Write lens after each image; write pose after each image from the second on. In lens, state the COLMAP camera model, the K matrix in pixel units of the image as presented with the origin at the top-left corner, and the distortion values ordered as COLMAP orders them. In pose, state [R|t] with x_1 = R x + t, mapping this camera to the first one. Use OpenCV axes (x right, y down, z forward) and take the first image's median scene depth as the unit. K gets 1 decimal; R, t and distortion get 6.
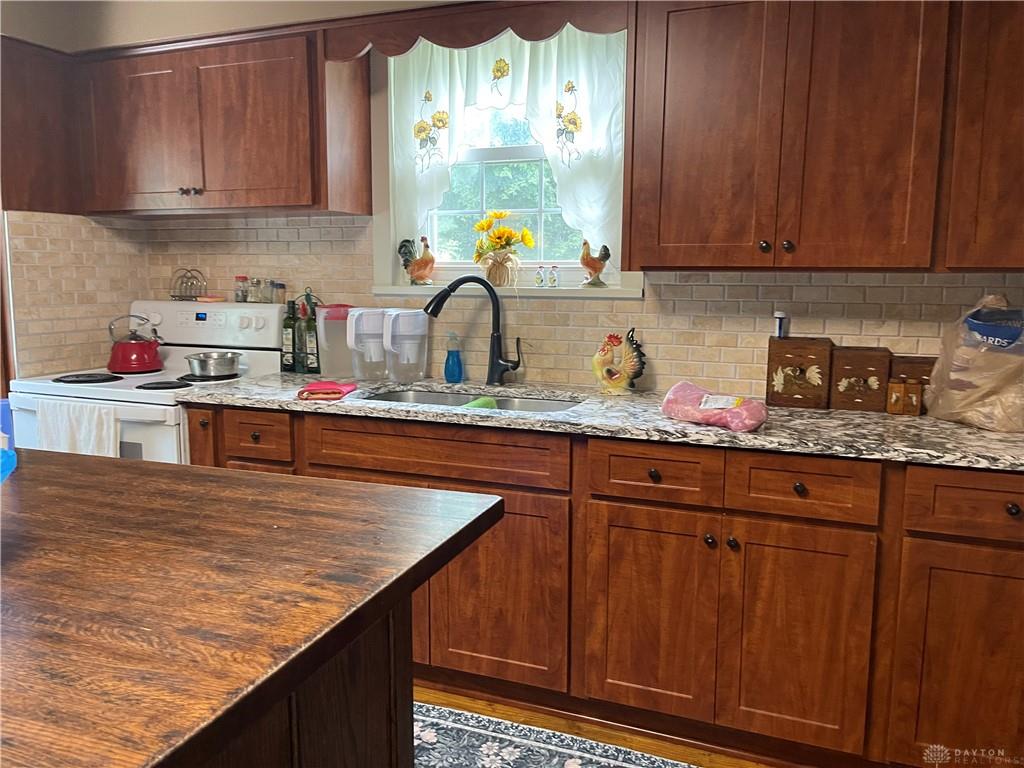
lens RADIAL K [[783.0, 0, 509.6], [0, 783.0, 389.2], [0, 0, 1]] dist [0.061778, -0.085228]
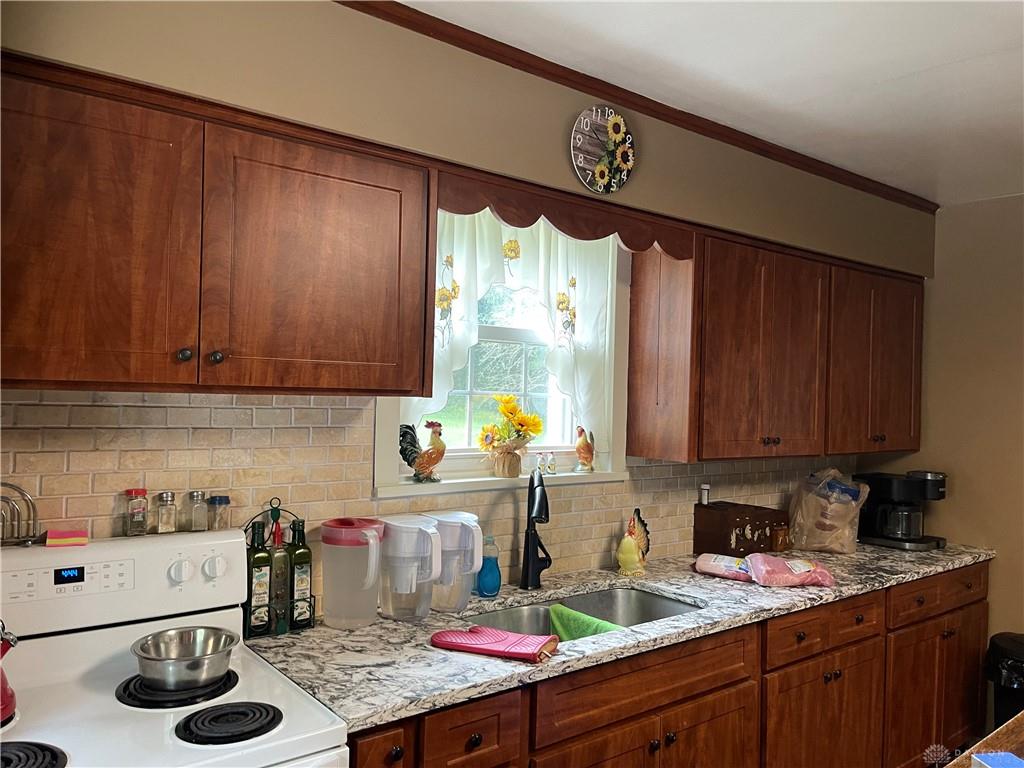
lens RADIAL K [[783.0, 0, 509.6], [0, 783.0, 389.2], [0, 0, 1]] dist [0.061778, -0.085228]
pose [[0.491491, 0.012708, 0.870790, -0.875148], [0.104079, 0.991870, -0.073219, -0.180288], [-0.864641, 0.126617, 0.486173, 0.597595]]
